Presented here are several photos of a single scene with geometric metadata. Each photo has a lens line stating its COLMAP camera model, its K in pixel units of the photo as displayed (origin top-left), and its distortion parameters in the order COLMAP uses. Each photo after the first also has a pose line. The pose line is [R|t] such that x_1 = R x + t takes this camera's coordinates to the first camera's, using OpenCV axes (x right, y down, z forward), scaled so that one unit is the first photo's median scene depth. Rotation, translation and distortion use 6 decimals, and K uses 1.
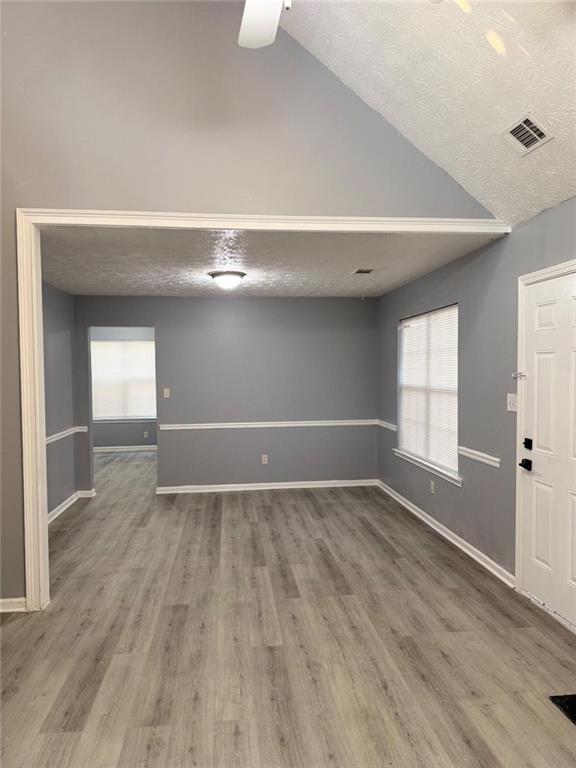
lens RADIAL K [[542.9, 0, 288.0], [0, 542.9, 384.0], [0, 0, 1]] dist [0.010475, 0.001529]
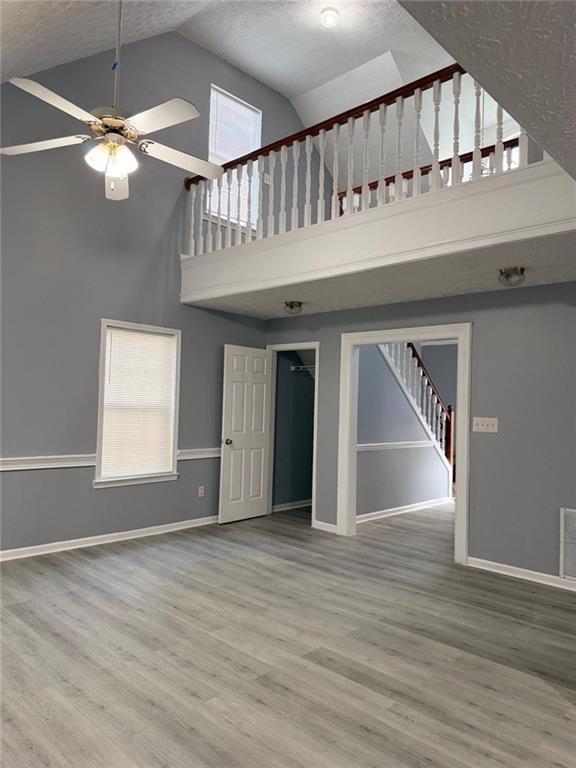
lens RADIAL K [[542.9, 0, 288.0], [0, 542.9, 384.0], [0, 0, 1]] dist [0.010475, 0.001529]
pose [[-0.766289, -0.034582, -0.641565, 0.381263], [-0.036295, 0.999286, -0.010513, -0.000020], [0.641470, 0.015230, -0.766997, 1.496484]]
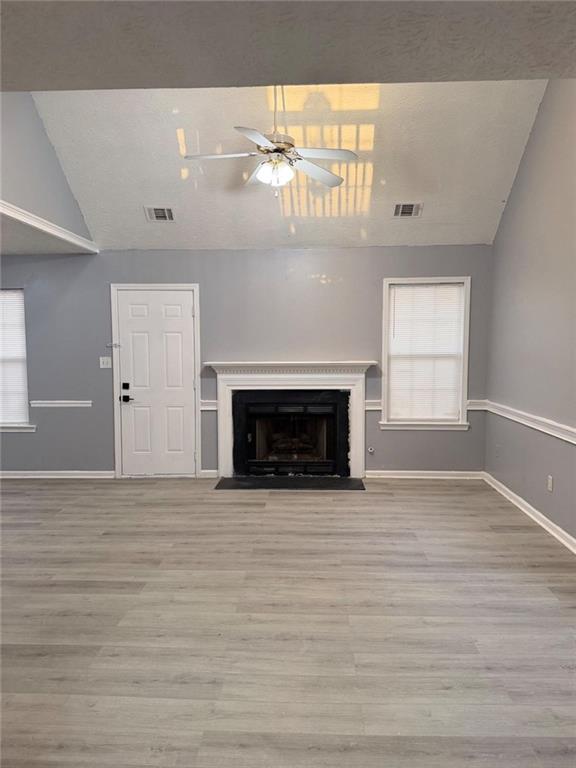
lens RADIAL K [[538.9, 0, 283.6], [0, 538.9, 383.3], [0, 0, 1]] dist [0.130456, -0.195713]
pose [[0.154500, -0.060735, 0.986124, -1.327473], [0.028589, 0.997966, 0.056985, 0.022275], [-0.987579, 0.019388, 0.155922, 0.302584]]
